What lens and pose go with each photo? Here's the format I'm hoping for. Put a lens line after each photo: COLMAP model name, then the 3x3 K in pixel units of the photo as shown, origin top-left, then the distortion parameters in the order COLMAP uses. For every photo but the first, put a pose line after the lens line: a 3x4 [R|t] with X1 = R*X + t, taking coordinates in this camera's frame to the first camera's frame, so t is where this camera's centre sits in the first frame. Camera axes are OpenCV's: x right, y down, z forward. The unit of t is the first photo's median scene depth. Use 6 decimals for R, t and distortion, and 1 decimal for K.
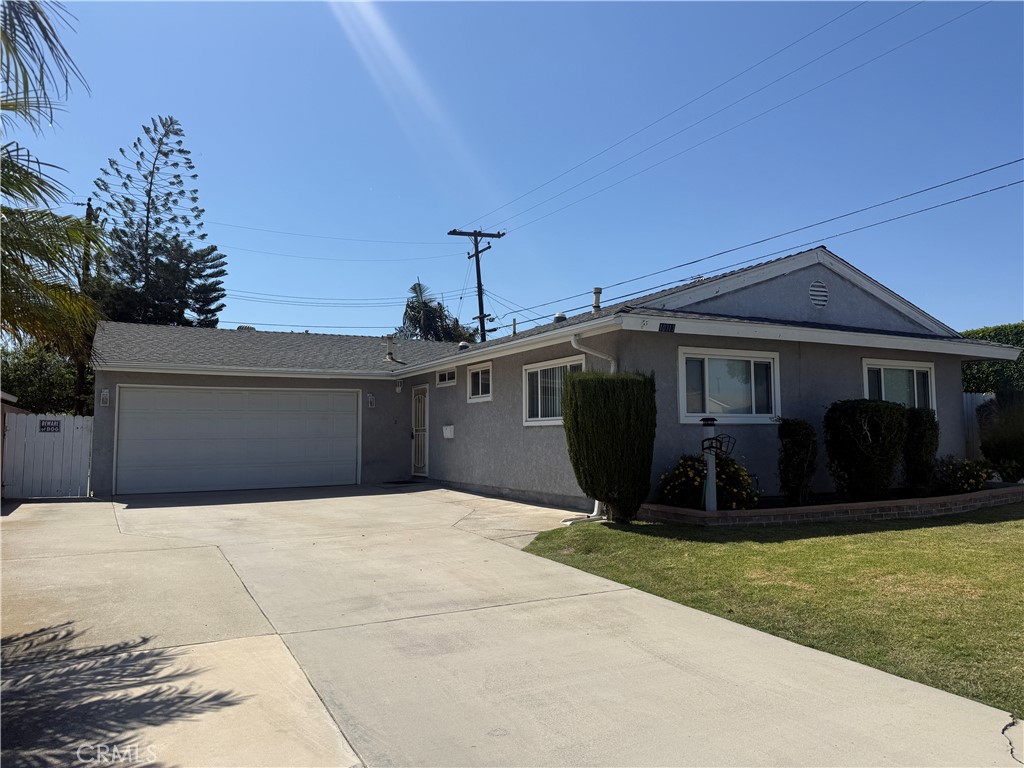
lens RADIAL K [[715.1, 0, 513.9], [0, 715.1, 381.7], [0, 0, 1]] dist [0.028260, -0.003404]
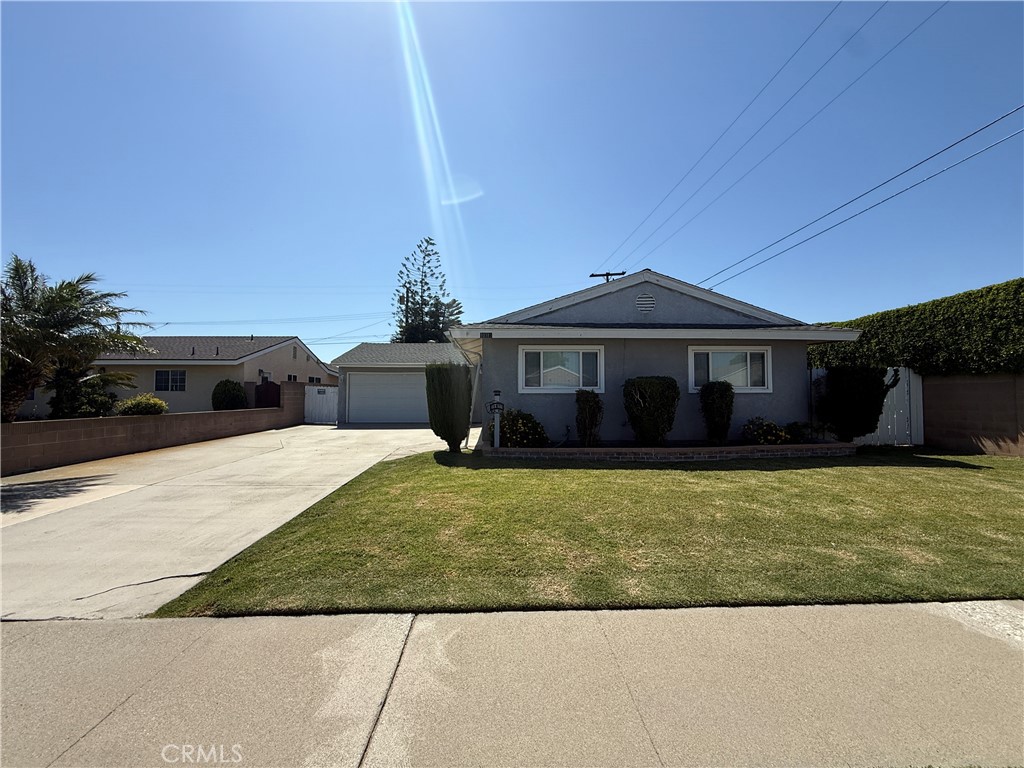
lens RADIAL K [[408.4, 0, 509.5], [0, 408.4, 384.7], [0, 0, 1]] dist [0.000889, -0.000116]
pose [[0.896575, -0.003725, -0.442877, 0.501182], [0.026294, 0.998649, 0.044831, -0.002384], [0.442111, -0.051839, 0.895461, 0.131492]]
